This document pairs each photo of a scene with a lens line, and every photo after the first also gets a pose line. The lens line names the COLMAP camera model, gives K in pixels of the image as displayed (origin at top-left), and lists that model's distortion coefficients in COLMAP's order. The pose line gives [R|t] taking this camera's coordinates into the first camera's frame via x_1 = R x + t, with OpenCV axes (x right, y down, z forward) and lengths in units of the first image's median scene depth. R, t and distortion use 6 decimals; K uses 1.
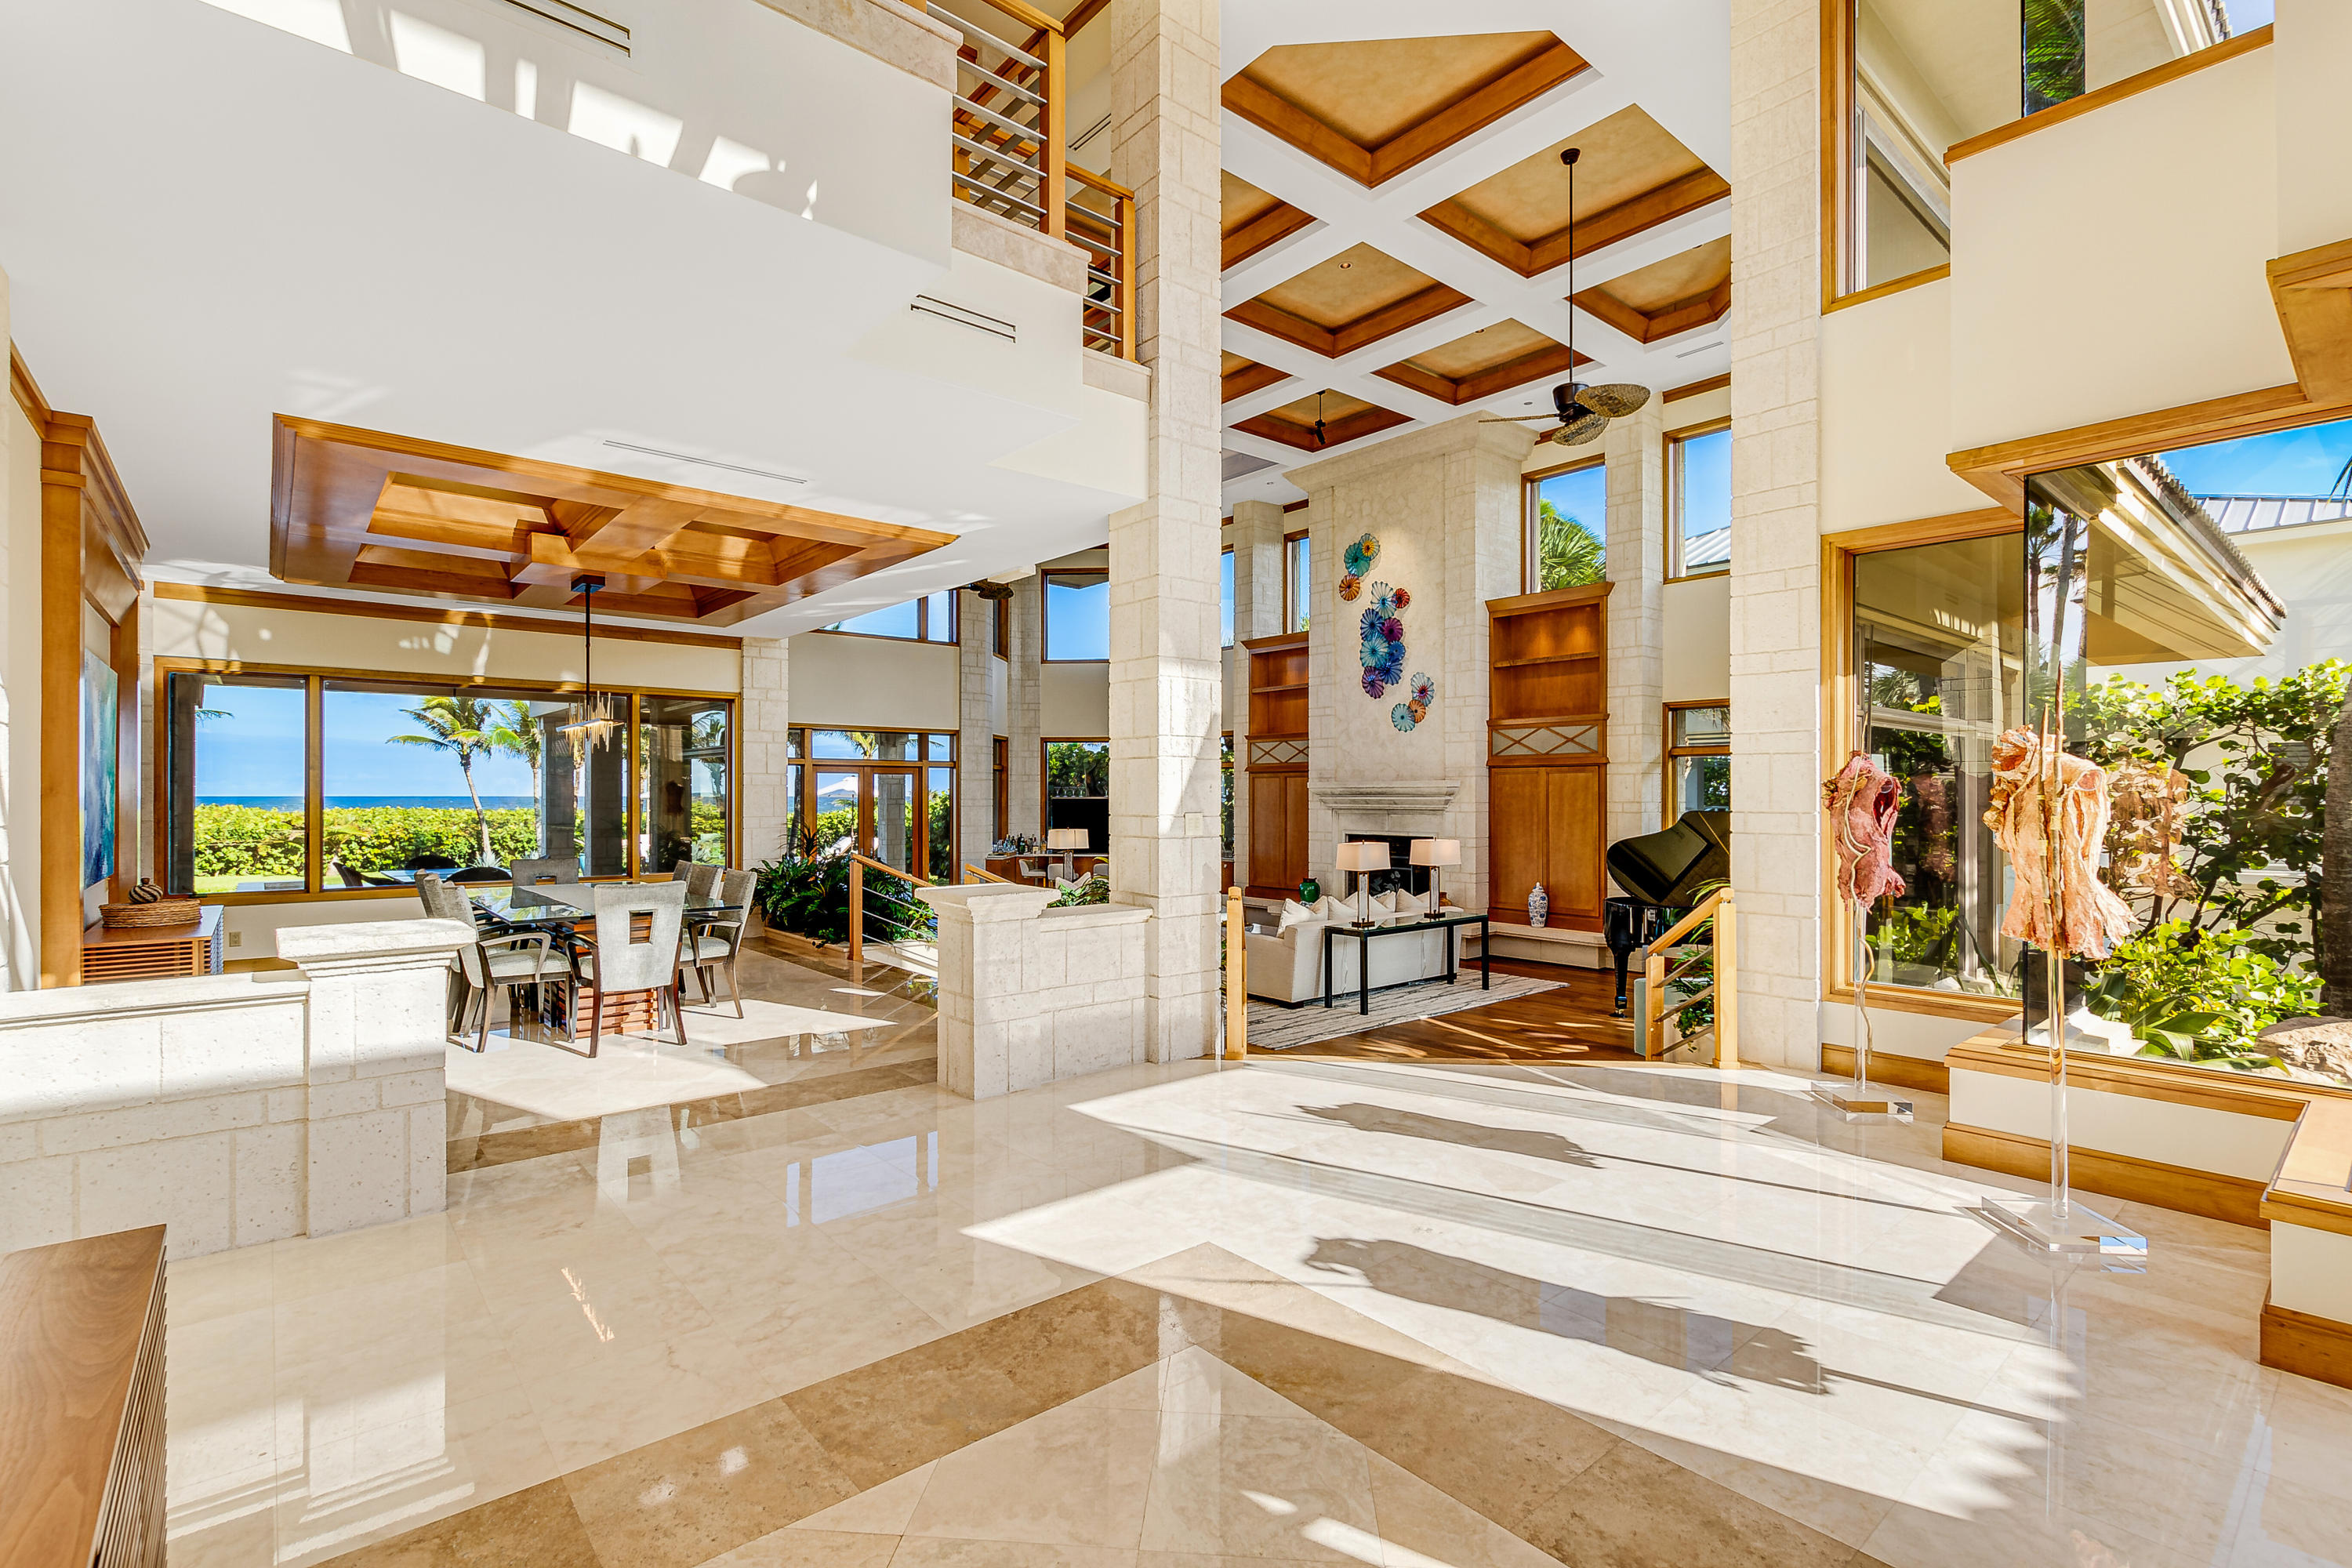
lens RADIAL K [[1068.7, 0, 1166.1], [0, 1068.7, 786.9], [0, 0, 1]] dist [0.002299, 0.000212]
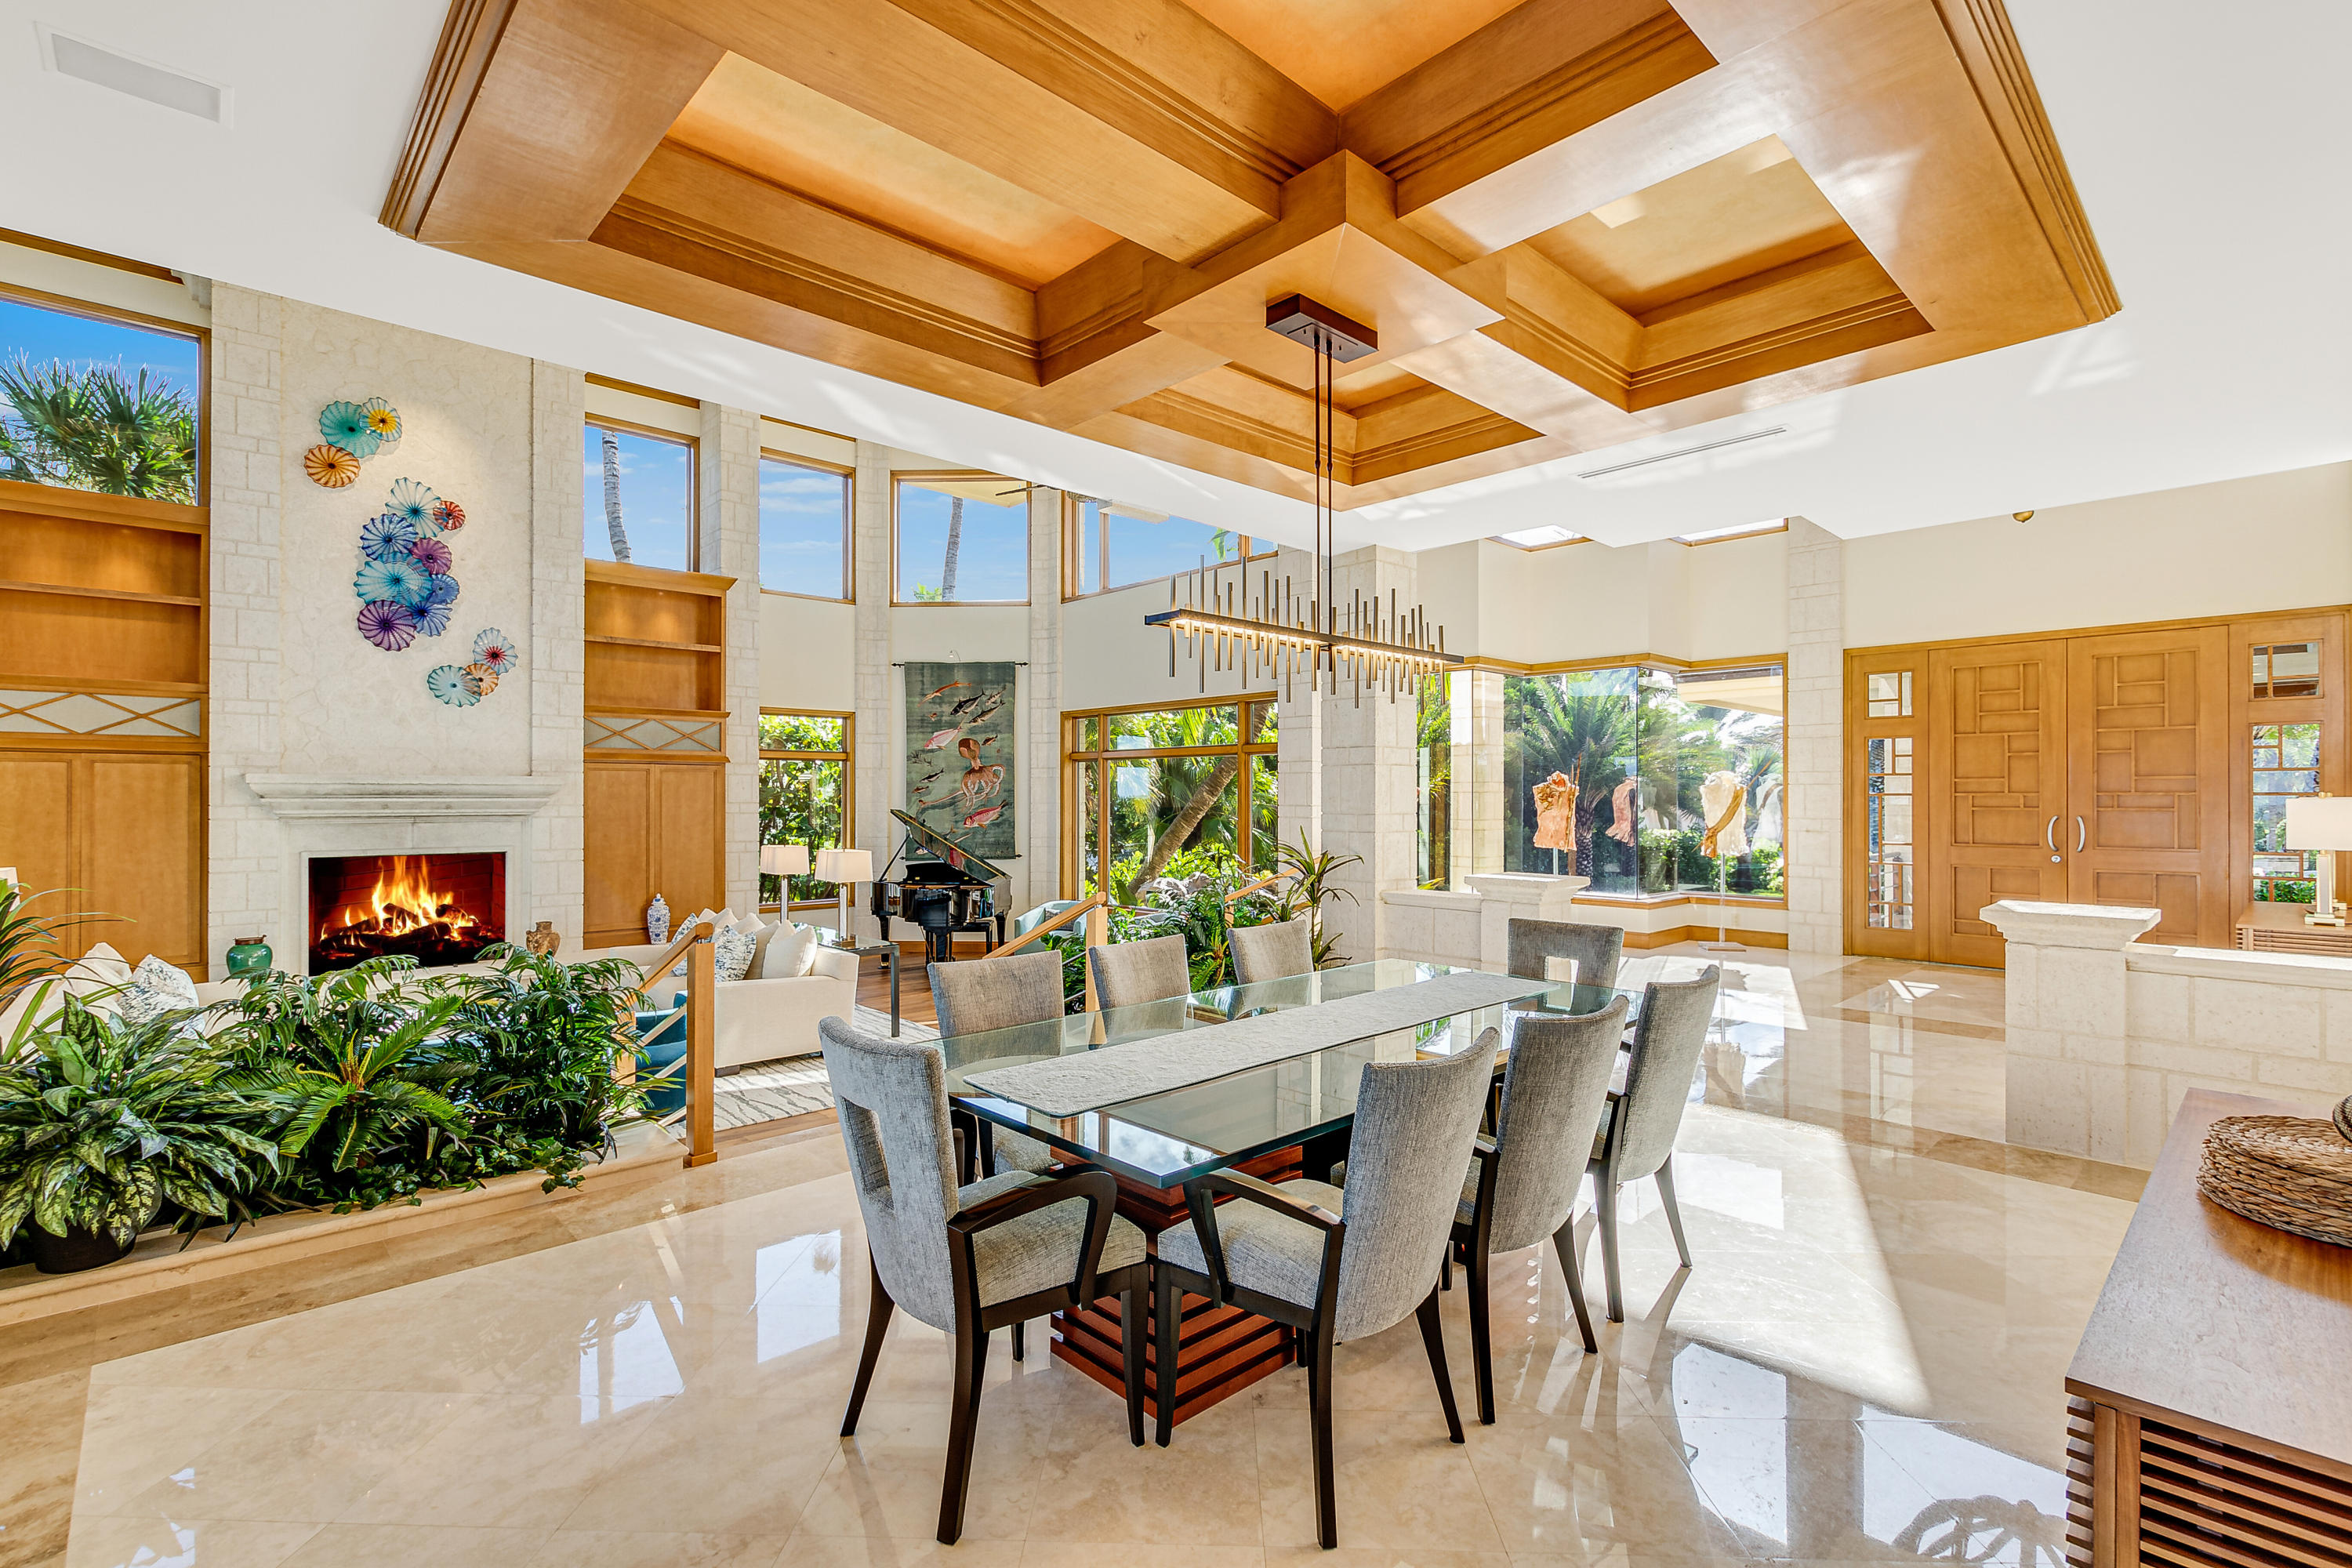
lens RADIAL K [[1068.7, 0, 1170.5], [0, 1068.7, 794.3], [0, 0, 1]] dist [0.002299, 0.000212]
pose [[-0.047137, 0.000195, 0.998888, -0.530263], [-0.010071, 0.999949, -0.000671, 0.002831], [-0.998838, -0.010092, -0.047132, 0.582621]]
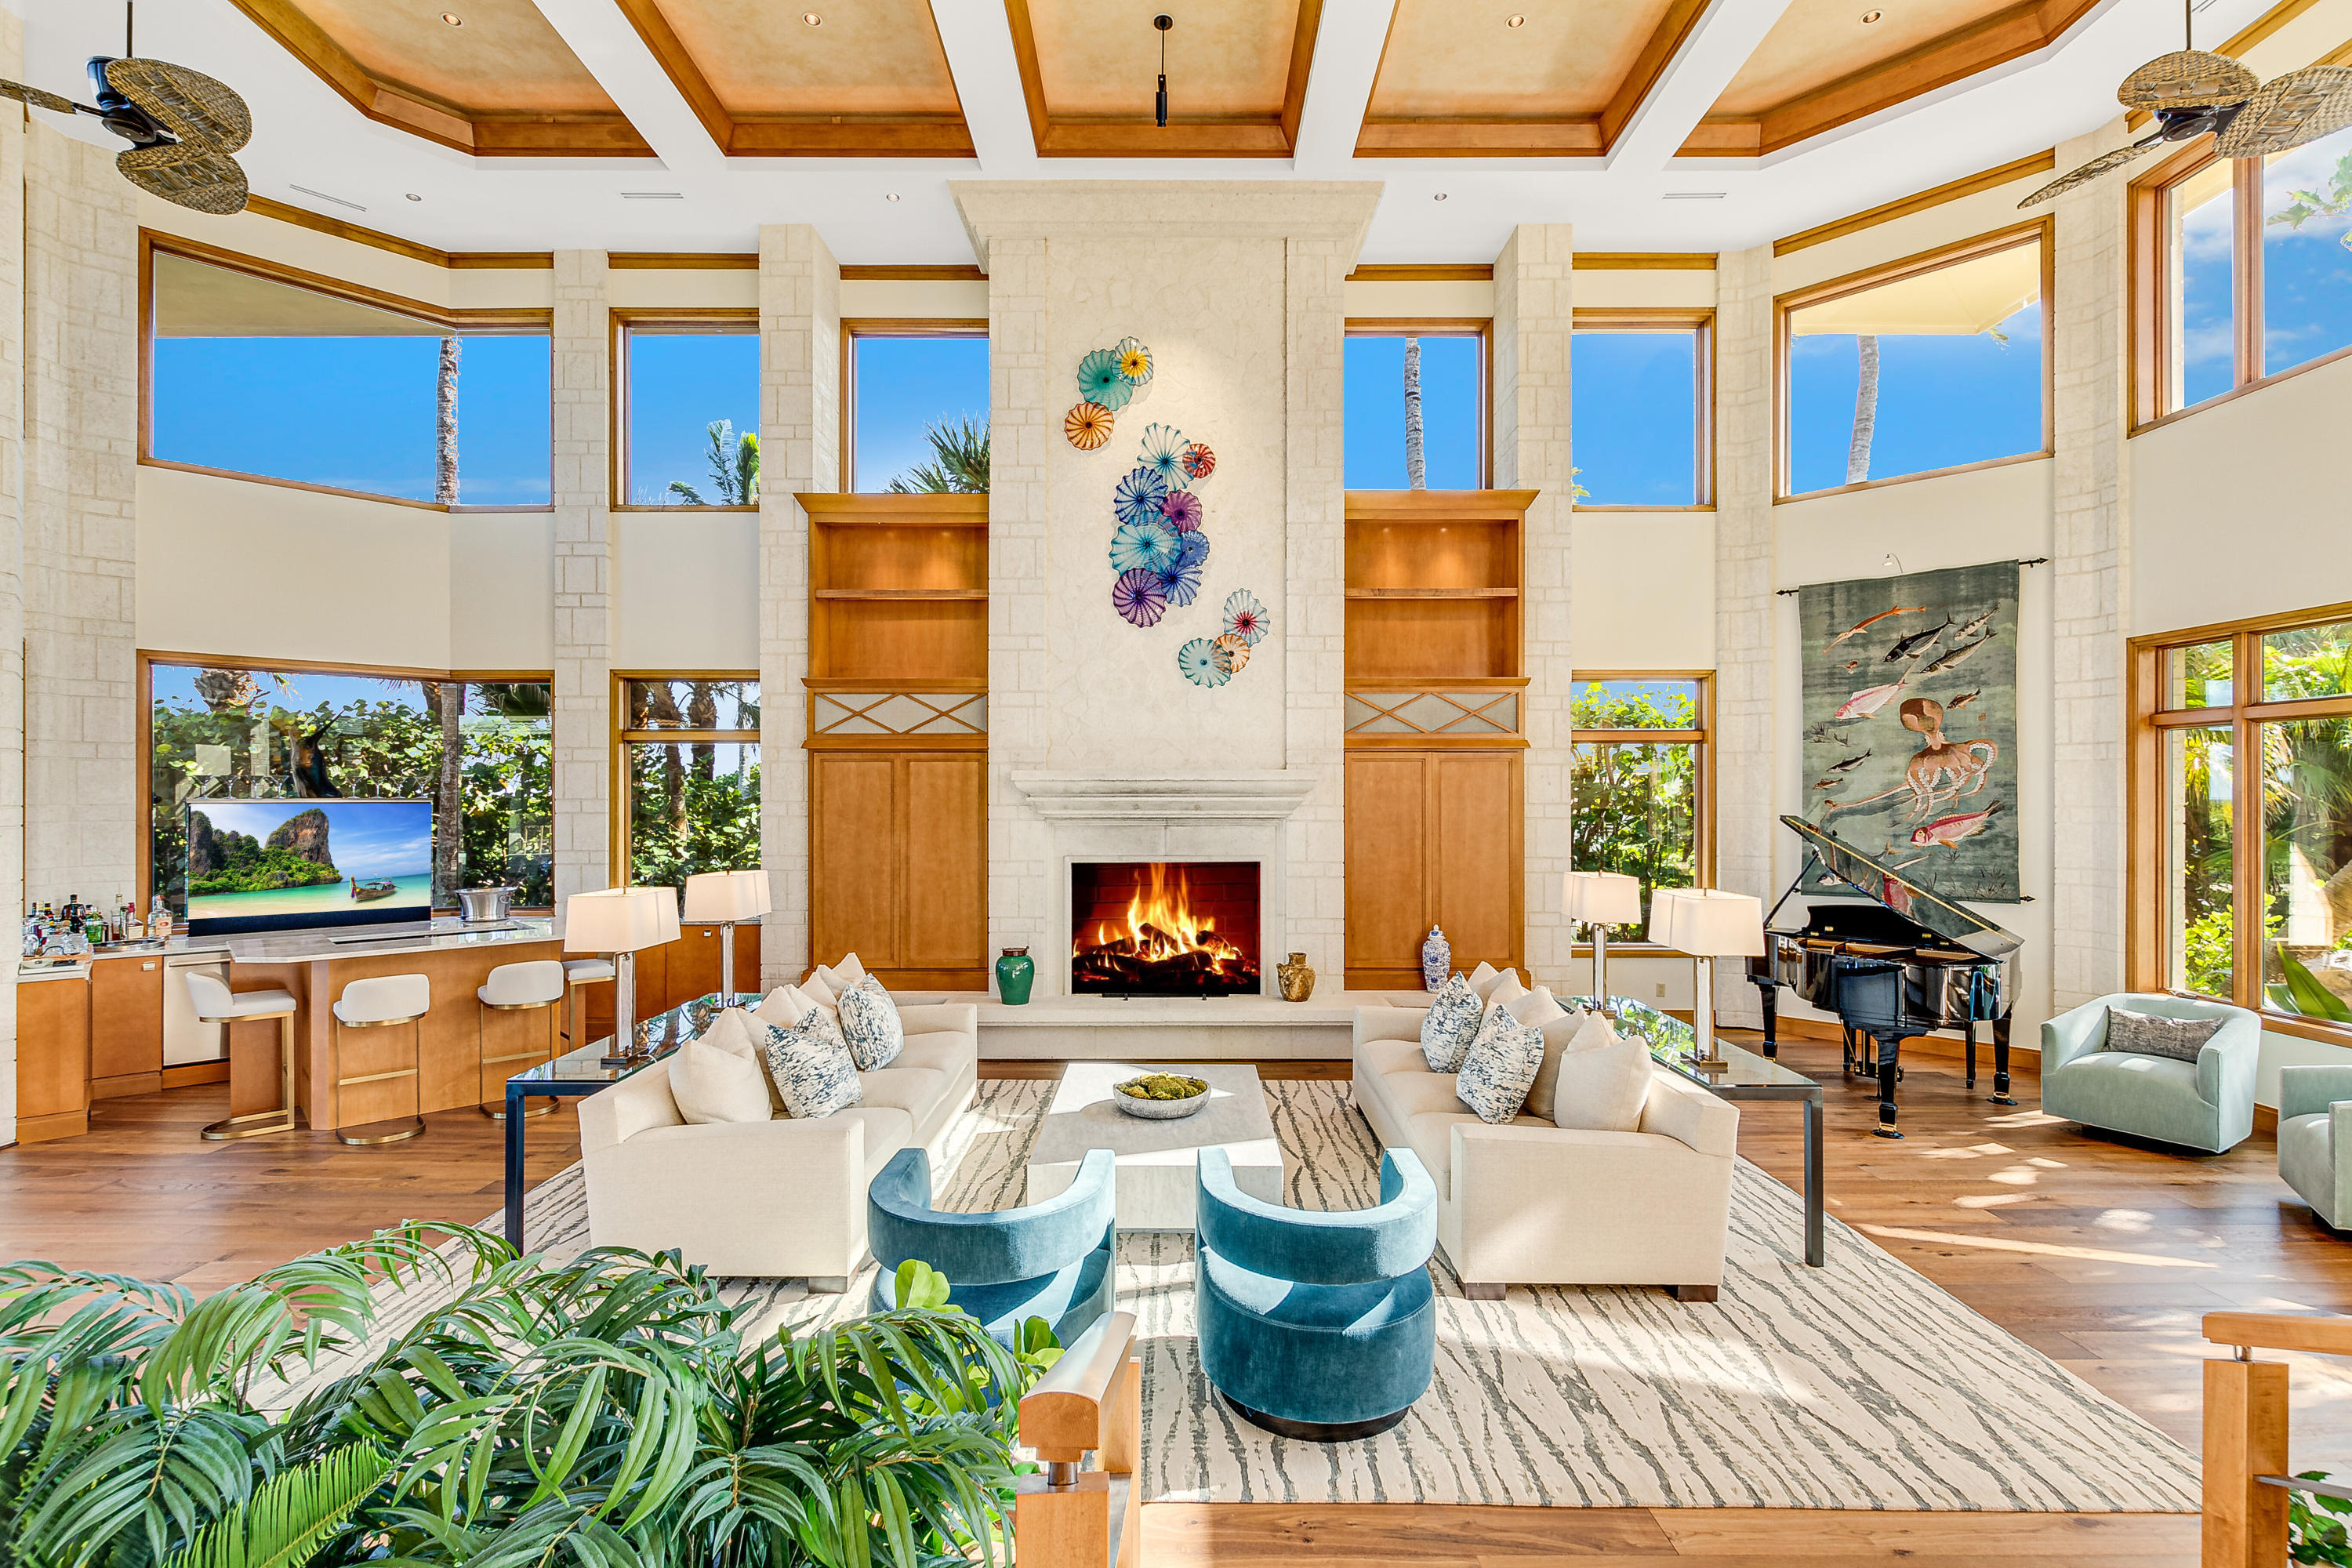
lens RADIAL K [[1068.7, 0, 1168.6], [0, 1068.7, 792.5], [0, 0, 1]] dist [0.002299, 0.000212]
pose [[0.647529, 0.000033, 0.762041, -0.253783], [-0.005852, 0.999971, 0.004930, 0.004443], [-0.762019, -0.007652, 0.647510, 0.657194]]
